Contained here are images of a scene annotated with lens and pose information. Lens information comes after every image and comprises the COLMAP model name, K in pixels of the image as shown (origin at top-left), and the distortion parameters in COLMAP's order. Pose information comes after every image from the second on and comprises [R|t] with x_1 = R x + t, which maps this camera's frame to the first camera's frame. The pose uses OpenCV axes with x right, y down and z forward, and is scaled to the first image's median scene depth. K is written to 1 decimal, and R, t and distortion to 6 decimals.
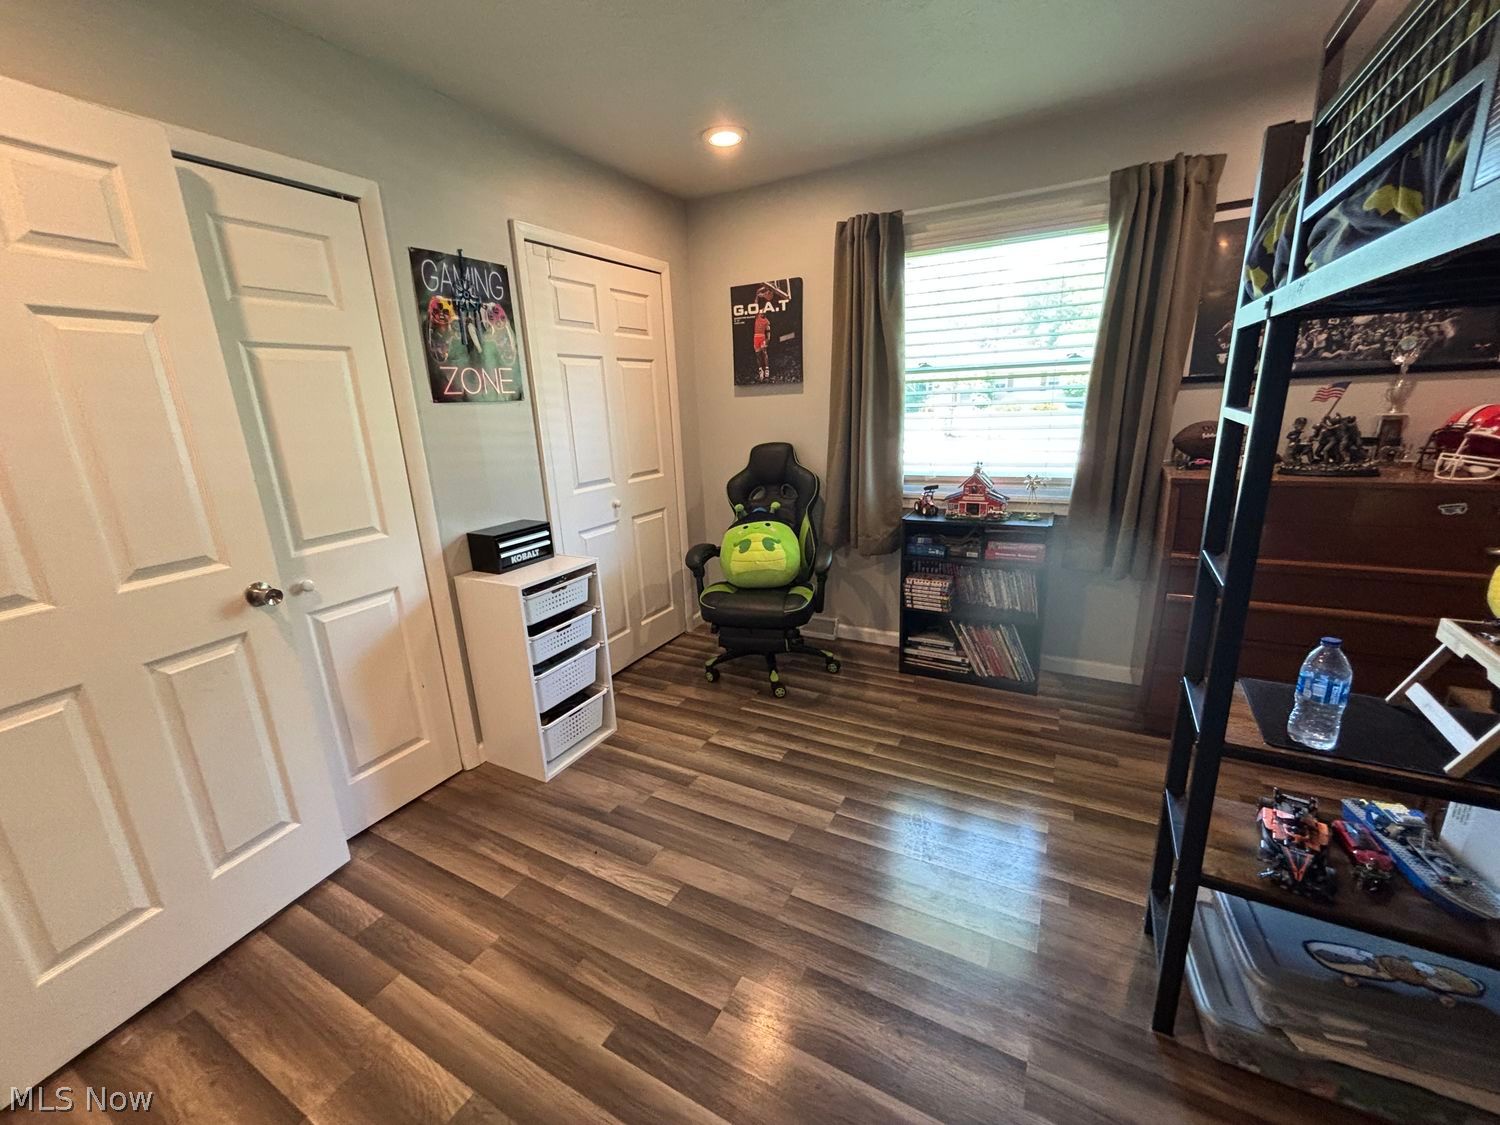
lens RADIAL K [[607.4, 0, 748.8], [0, 607.4, 564.1], [0, 0, 1]] dist [0.013604, -0.001619]
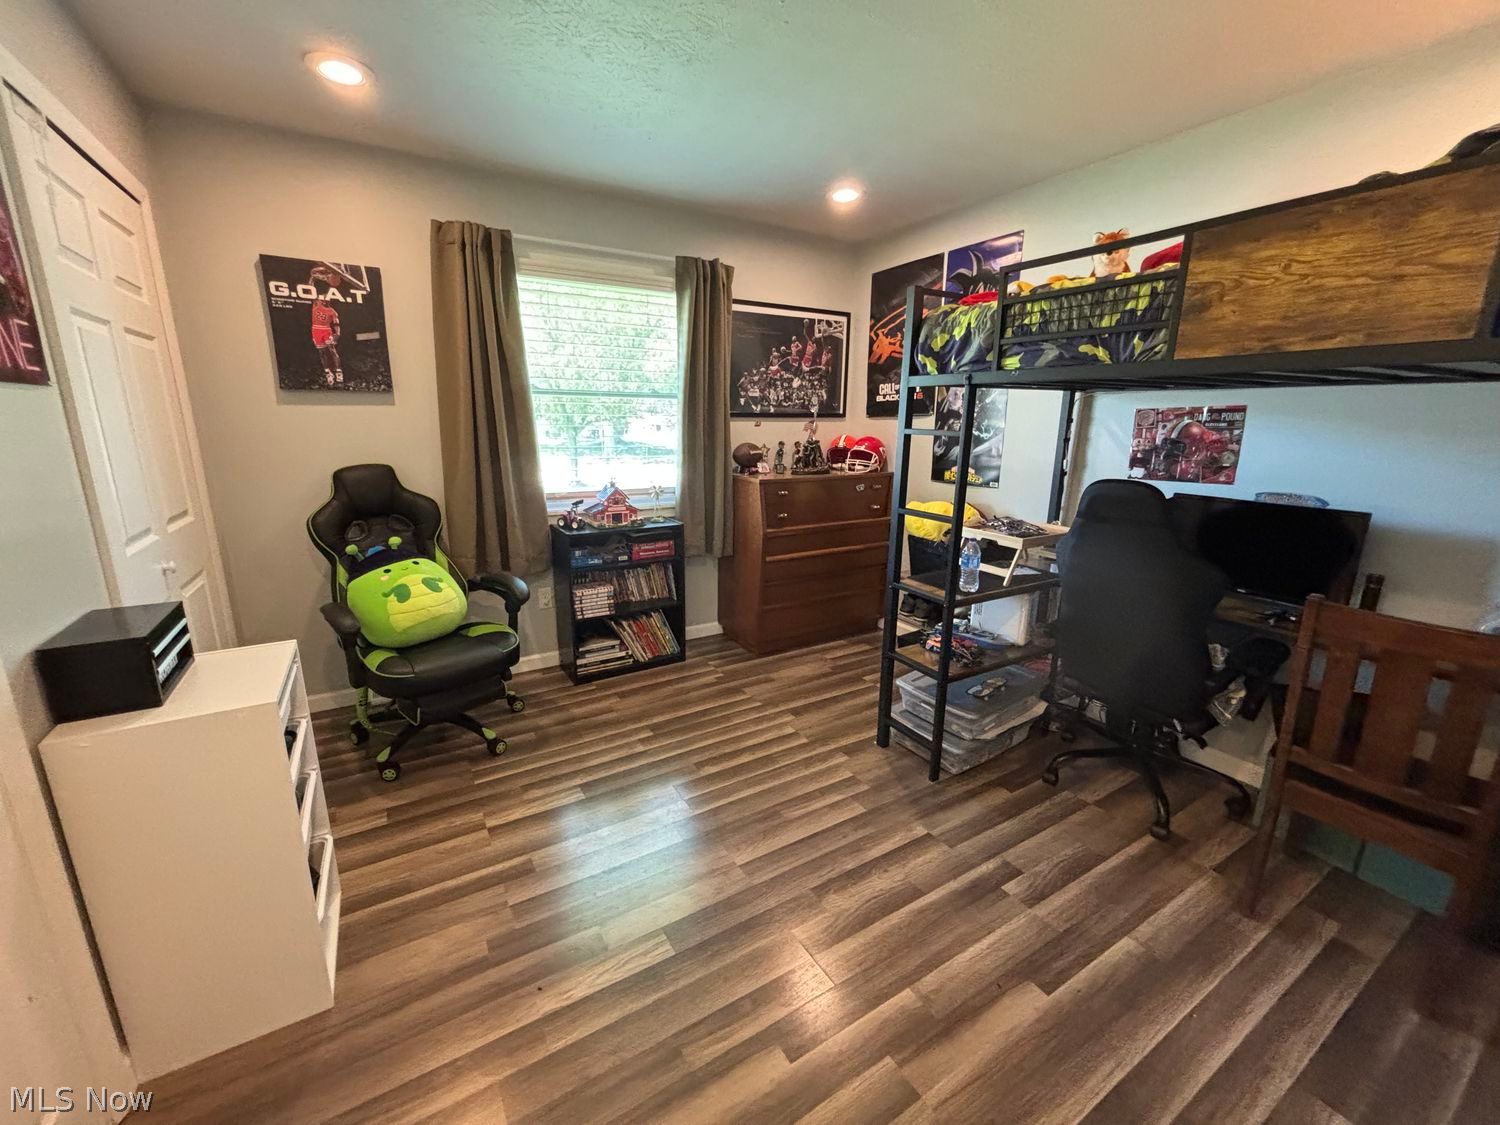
lens RADIAL K [[607.4, 0, 747.6], [0, 607.4, 561.3], [0, 0, 1]] dist [0.013604, -0.001619]
pose [[0.511698, -0.154767, 0.845111, -0.454628], [0.198836, 0.978270, 0.058762, -0.029136], [-0.835841, 0.137970, 0.531352, 0.202328]]
